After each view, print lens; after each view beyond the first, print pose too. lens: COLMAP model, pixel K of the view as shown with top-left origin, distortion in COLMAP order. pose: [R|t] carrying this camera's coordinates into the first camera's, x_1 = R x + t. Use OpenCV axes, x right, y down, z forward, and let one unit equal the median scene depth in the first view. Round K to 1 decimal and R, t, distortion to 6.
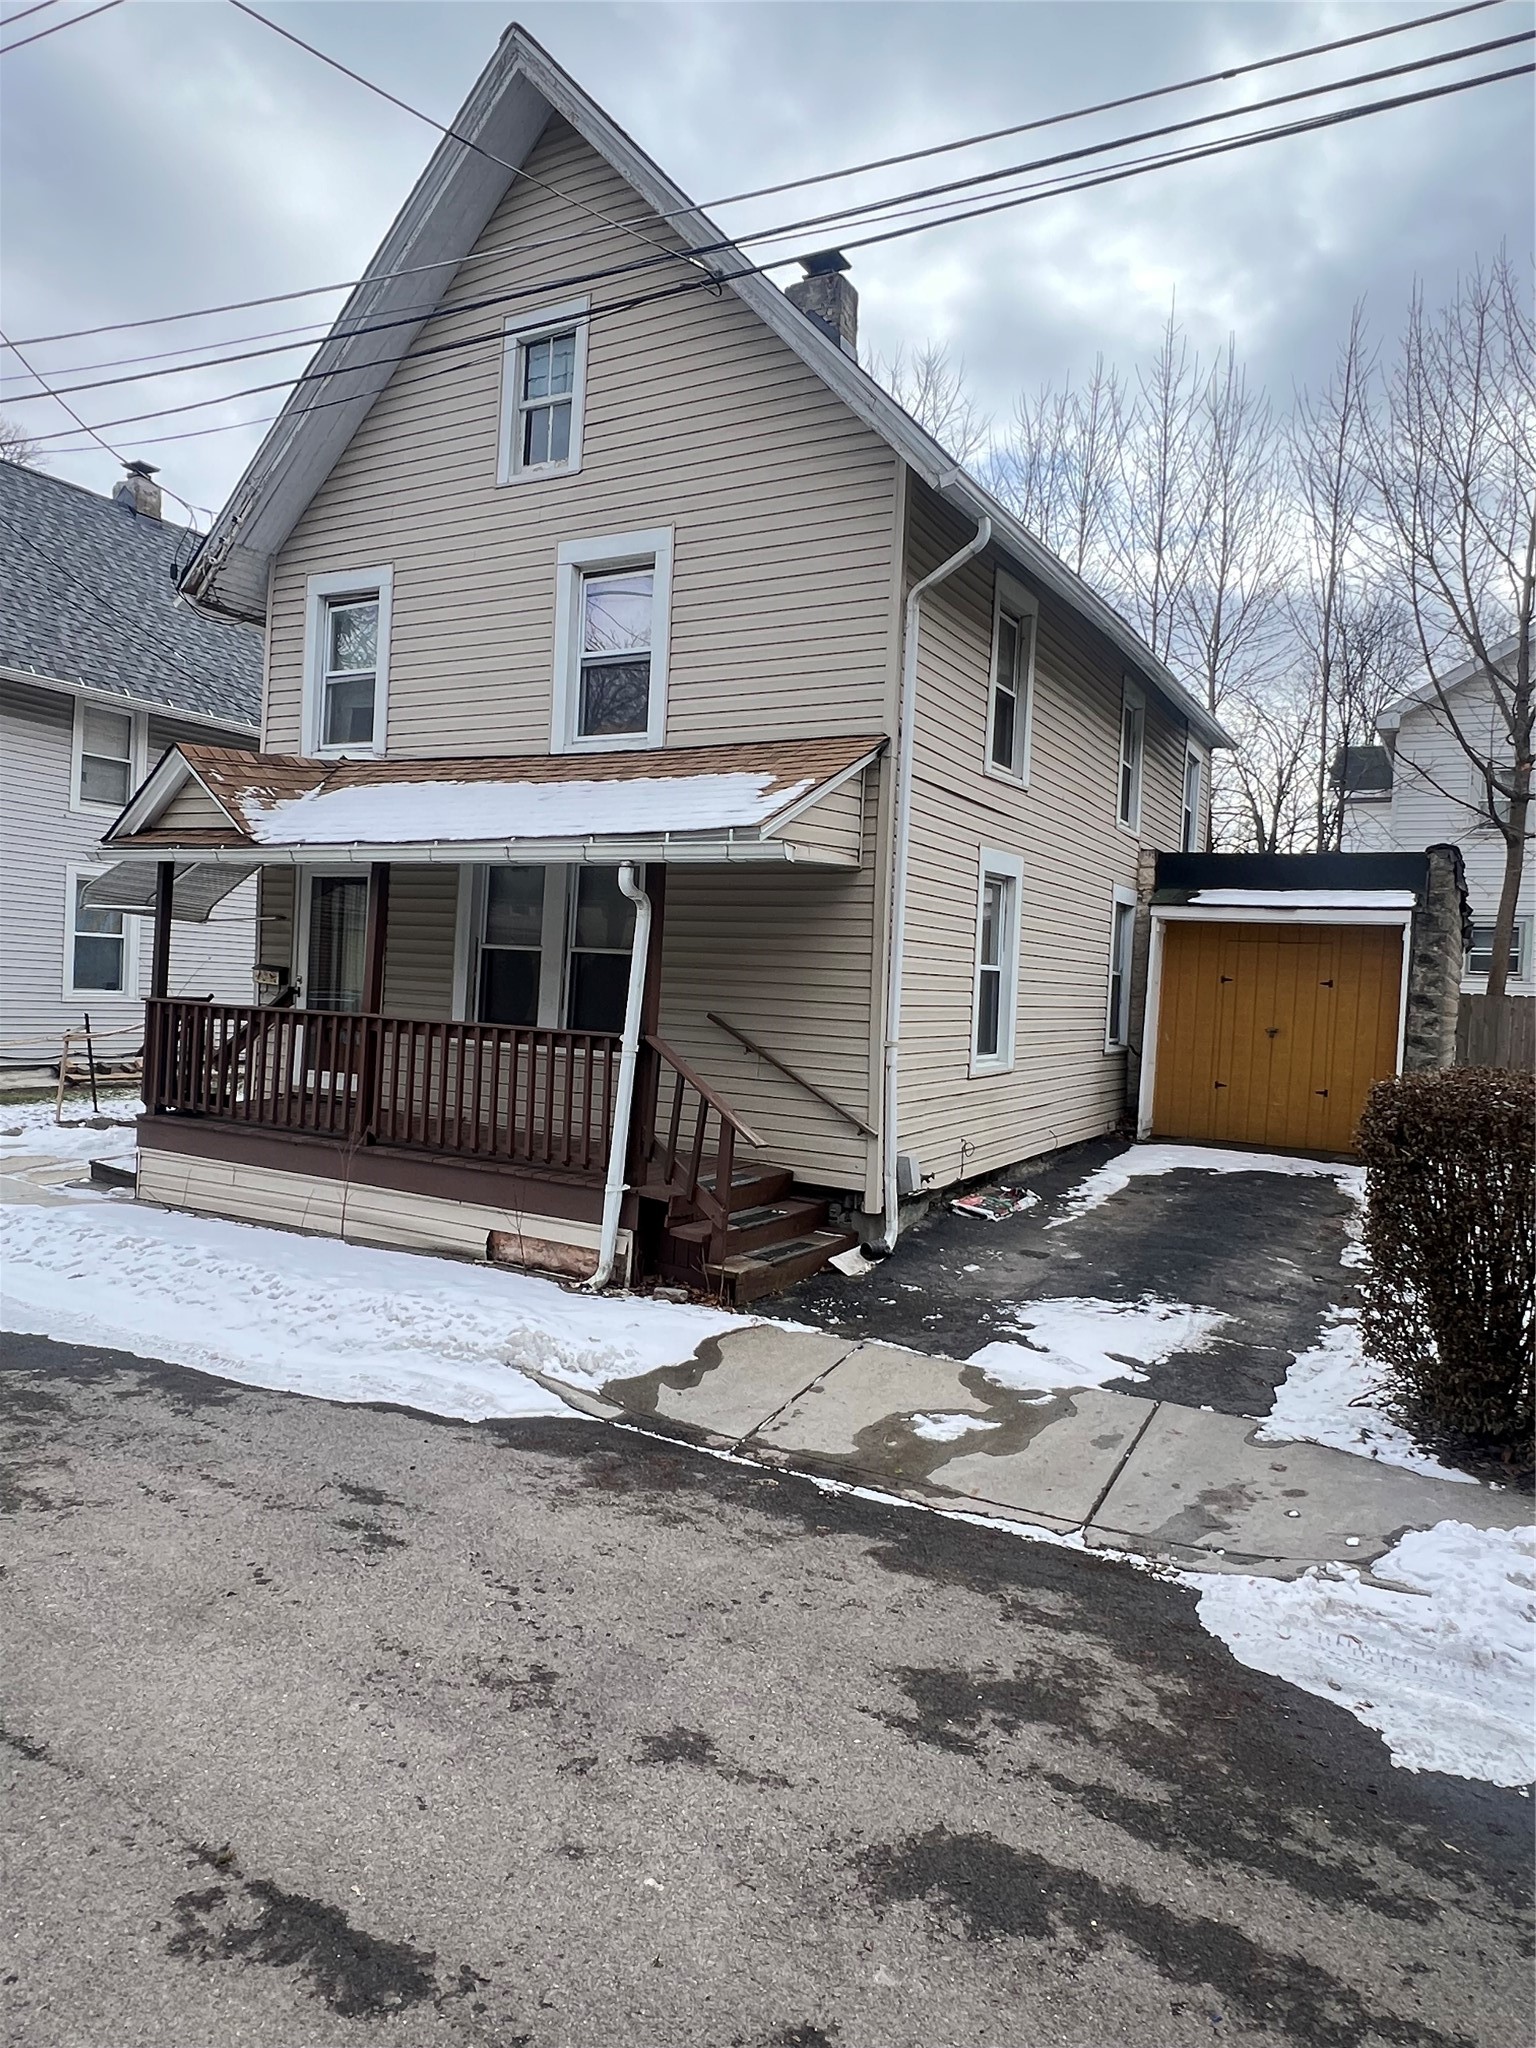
lens RADIAL K [[1281.6, 0, 762.3], [0, 1281.6, 1025.1], [0, 0, 1]] dist [-0.004457, 0.000679]
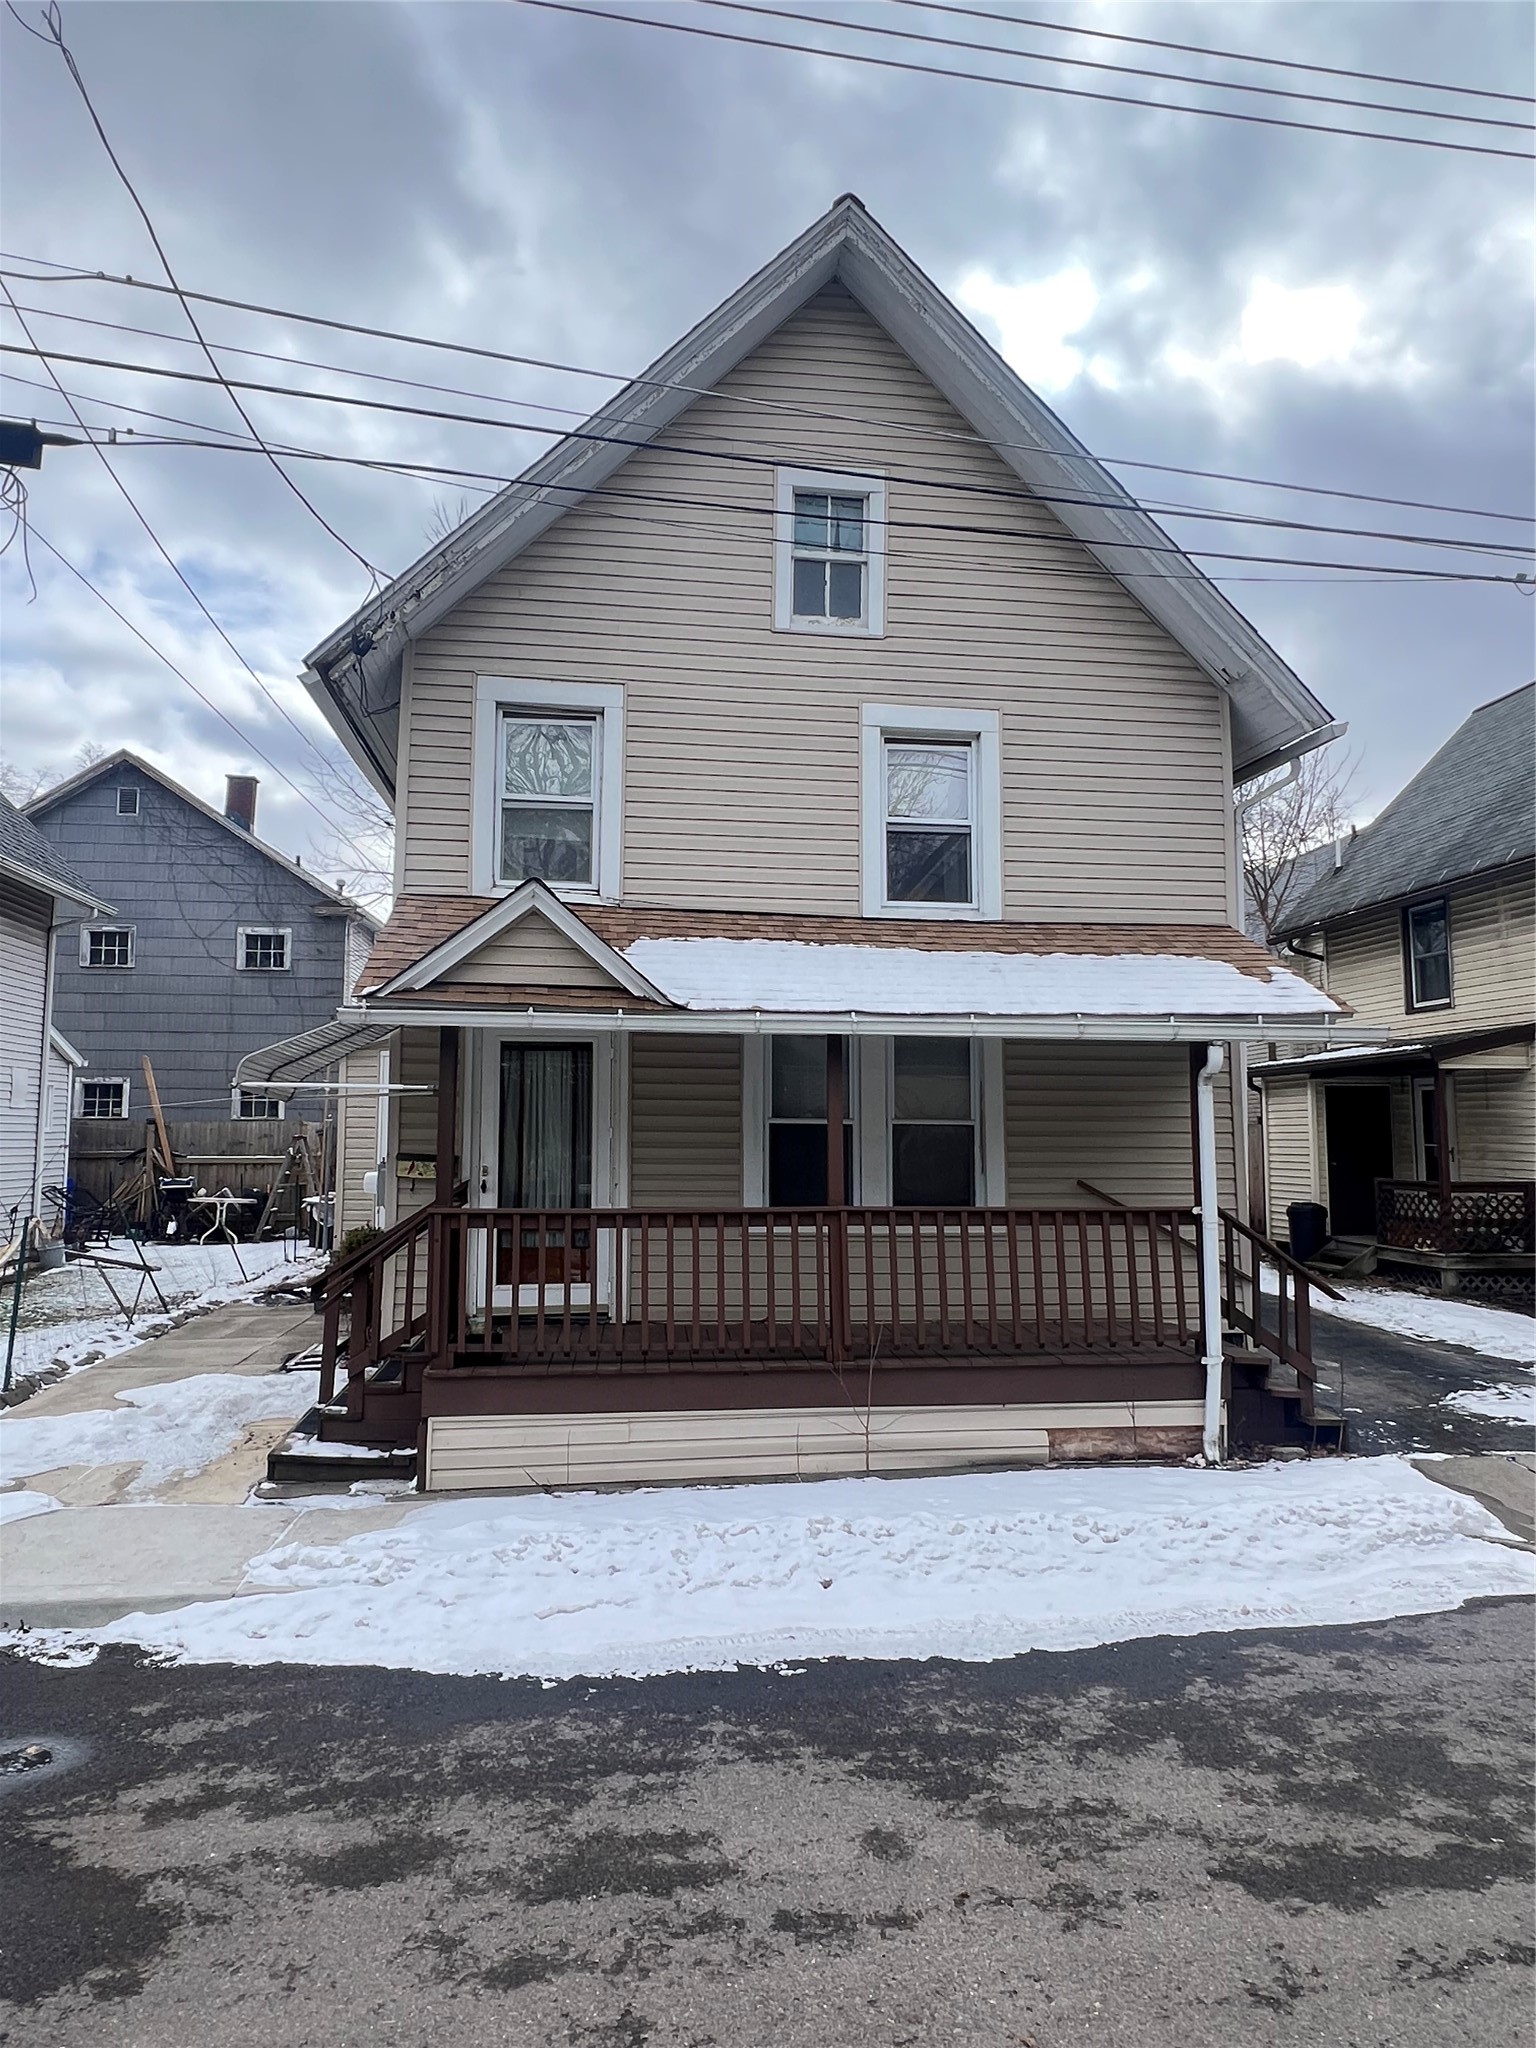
lens RADIAL K [[1281.6, 0, 761.3], [0, 1281.6, 1018.0], [0, 0, 1]] dist [-0.004457, 0.000679]
pose [[0.800064, 0.009966, 0.599831, -0.842470], [0.053957, 0.994614, -0.088495, -0.059843], [-0.597483, 0.103167, 0.795217, 0.312978]]
